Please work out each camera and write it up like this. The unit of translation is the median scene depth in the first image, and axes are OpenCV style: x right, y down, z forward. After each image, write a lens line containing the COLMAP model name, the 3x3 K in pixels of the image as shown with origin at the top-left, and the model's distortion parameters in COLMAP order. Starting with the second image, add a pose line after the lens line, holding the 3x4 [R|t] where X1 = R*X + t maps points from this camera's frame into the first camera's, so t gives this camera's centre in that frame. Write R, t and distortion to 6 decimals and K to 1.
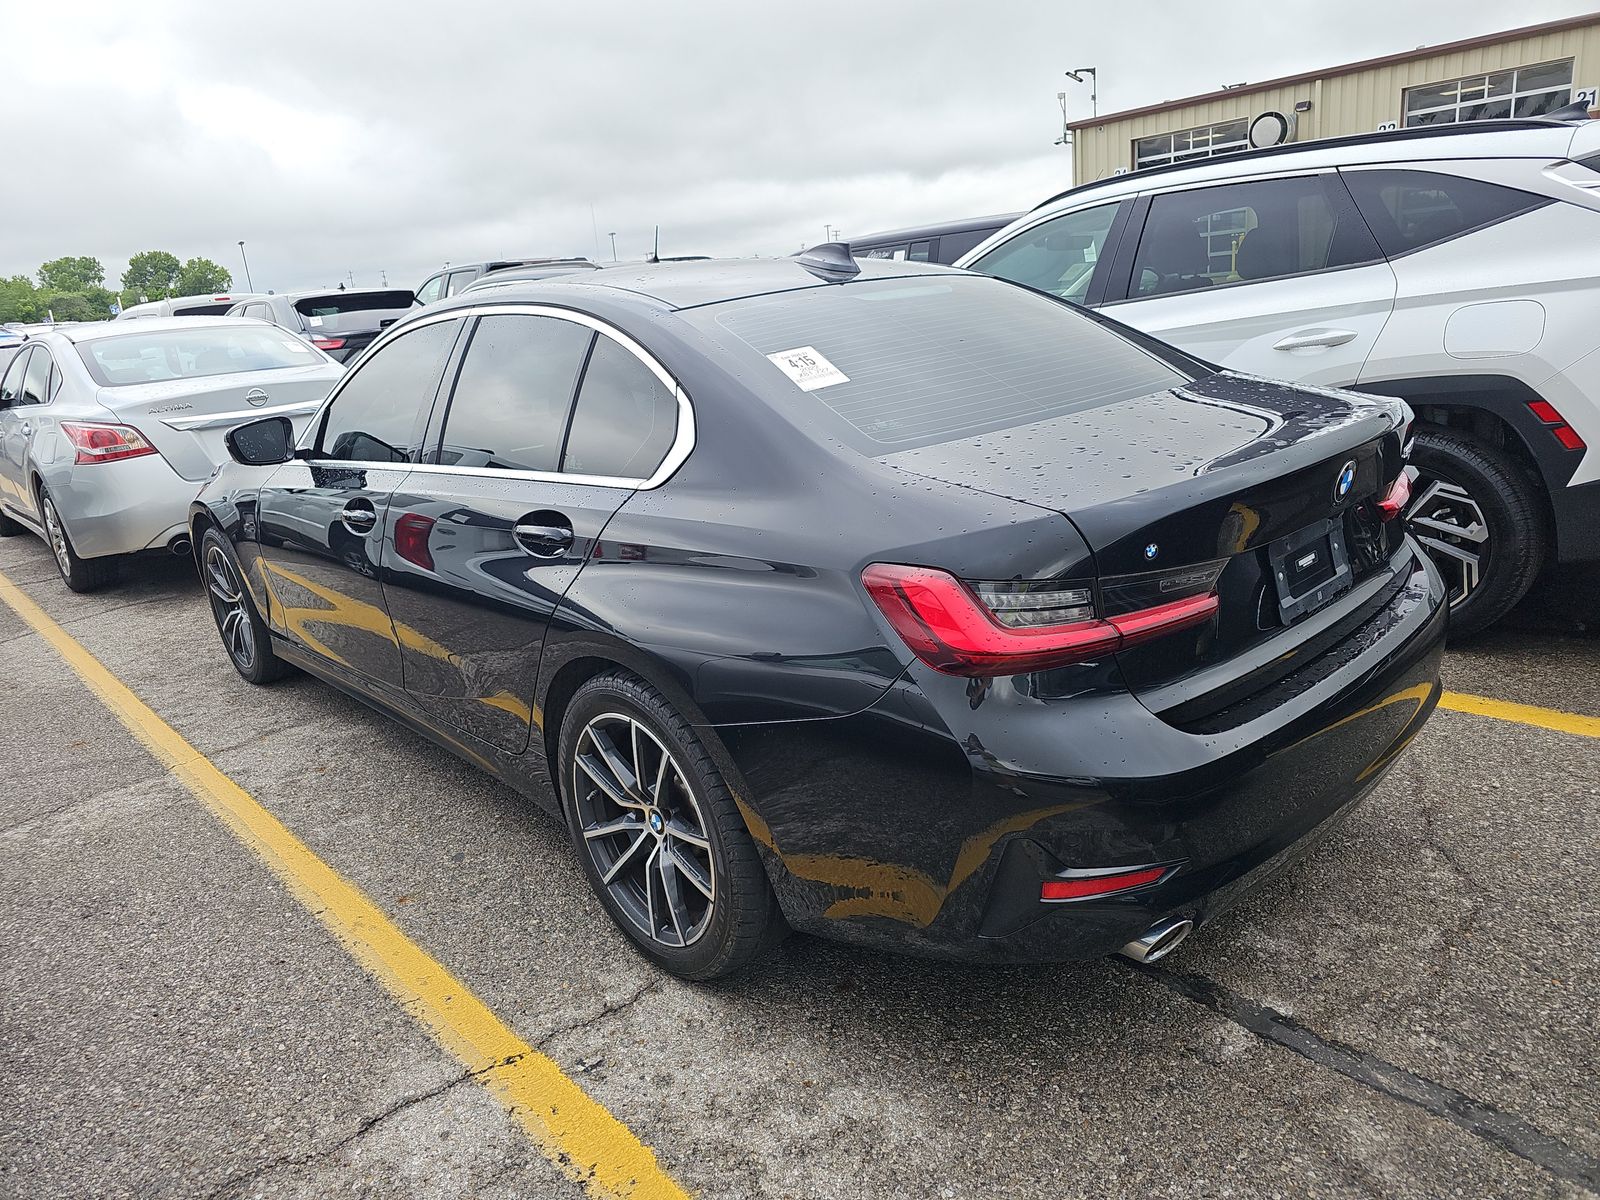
lens RADIAL K [[1059.2, 0, 800.0], [0, 1059.2, 600.0], [0, 0, 1]] dist [0.039354, 0.002258]
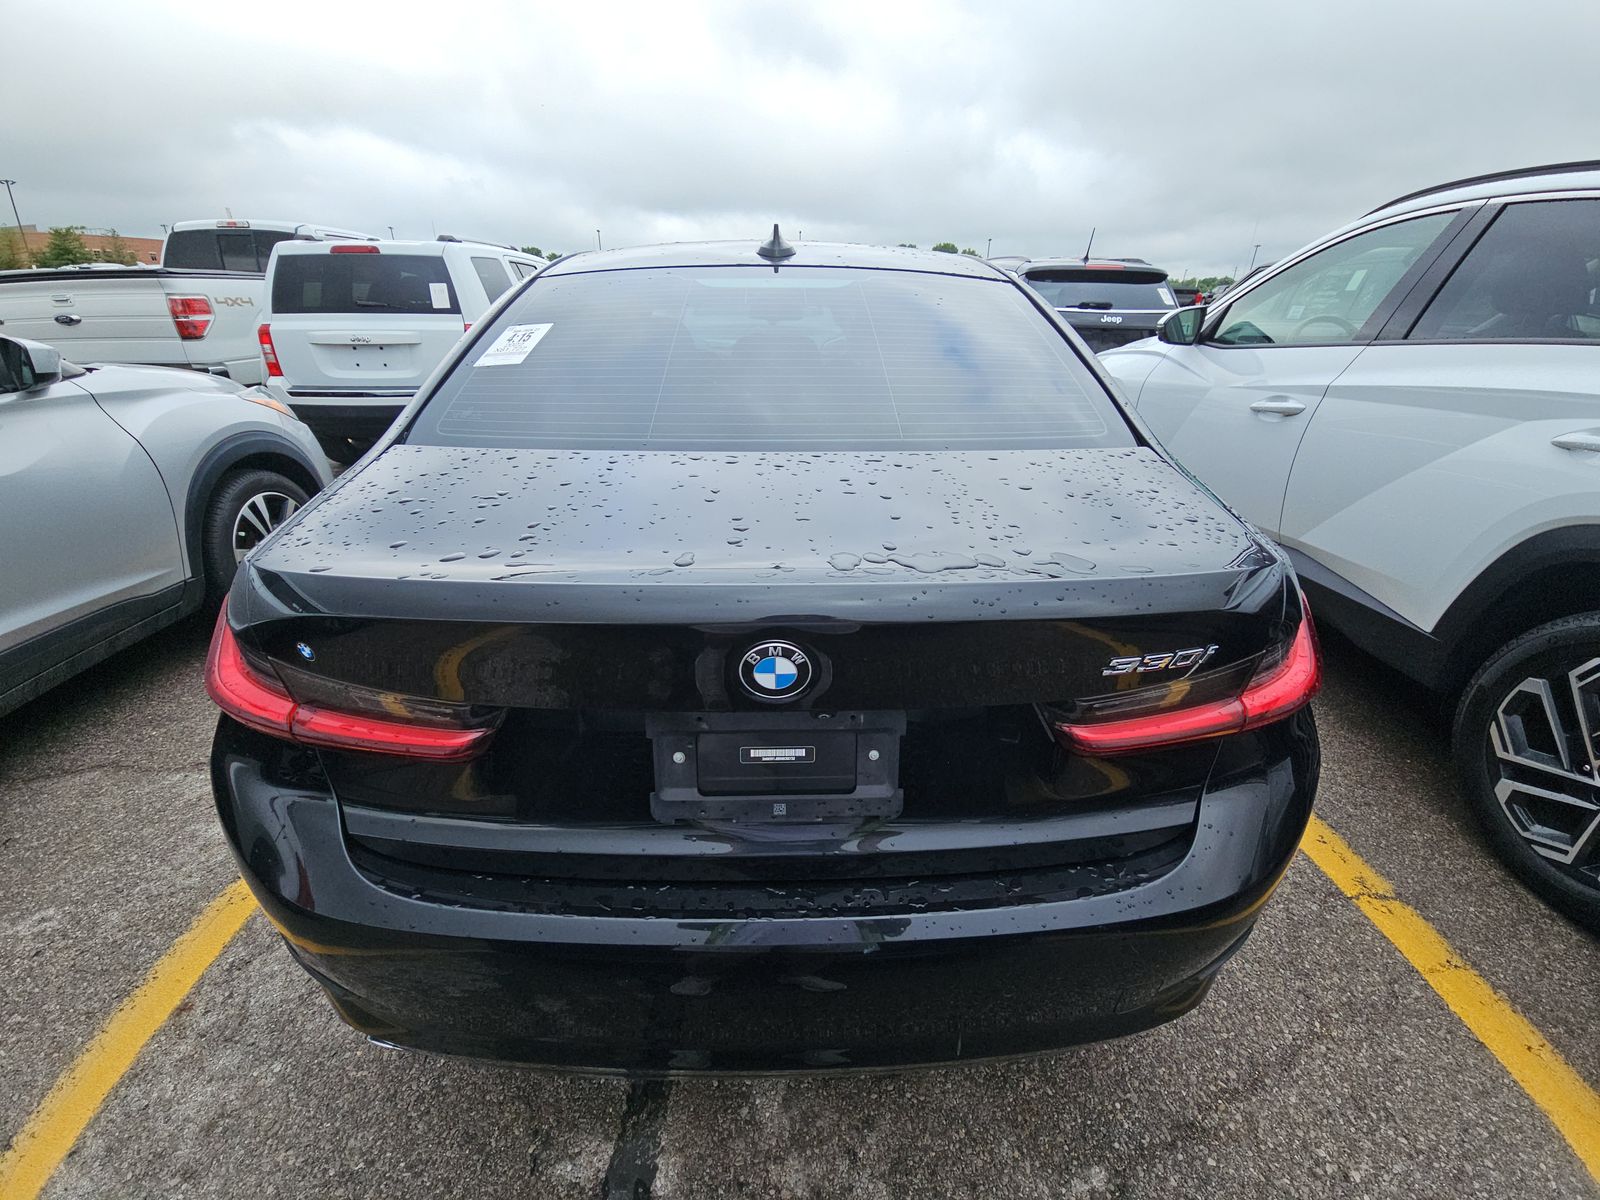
lens RADIAL K [[656.0, 0, 800.0], [0, 656.0, 600.0], [0, 0, 1]] dist [-0.001277, -0.000553]
pose [[0.743422, 0.365045, -0.560416, 0.666005], [-0.260748, 0.929803, 0.259761, -0.231815], [0.615901, -0.046985, 0.786421, 0.677651]]
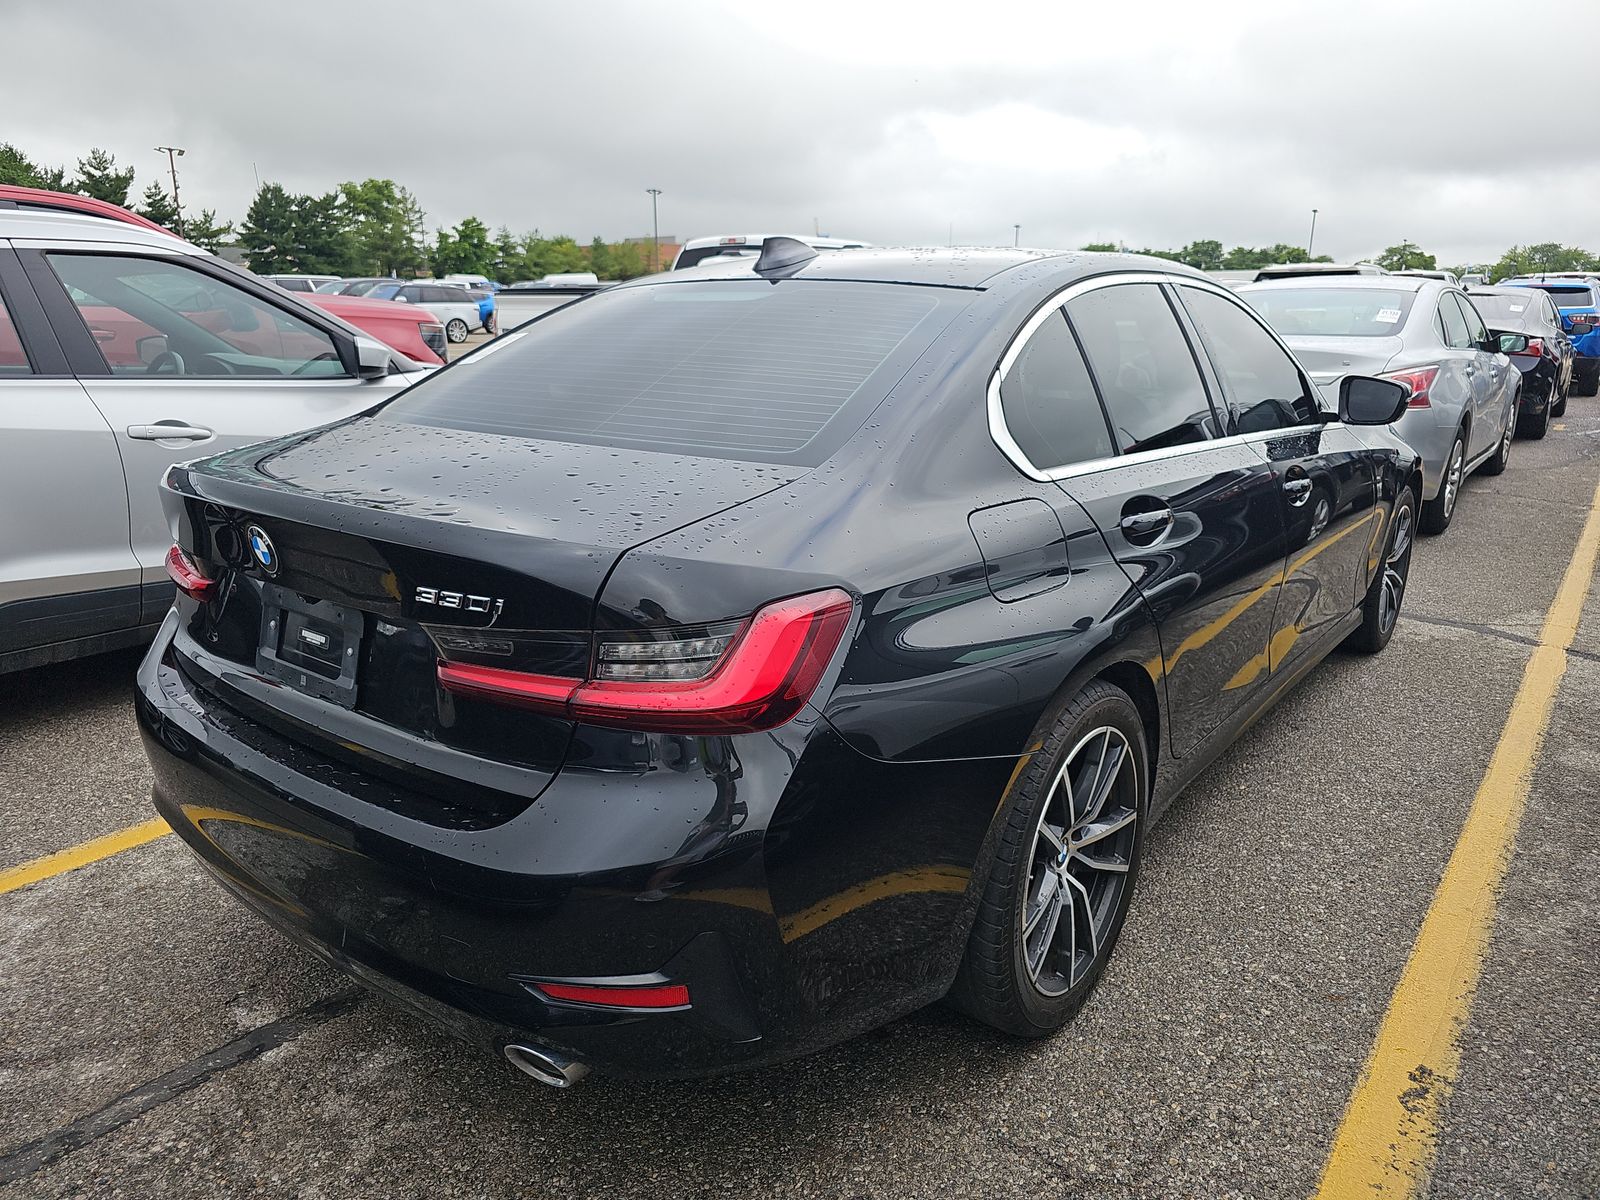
lens RADIAL K [[1071.7, 0, 800.0], [0, 1071.7, 600.0], [0, 0, 1]] dist [0.029132, -0.002893]
pose [[0.143967, 0.347713, -0.926482, 1.299224], [-0.306344, 0.905905, 0.292386, -0.430679], [0.940971, 0.241729, 0.236940, 1.129747]]
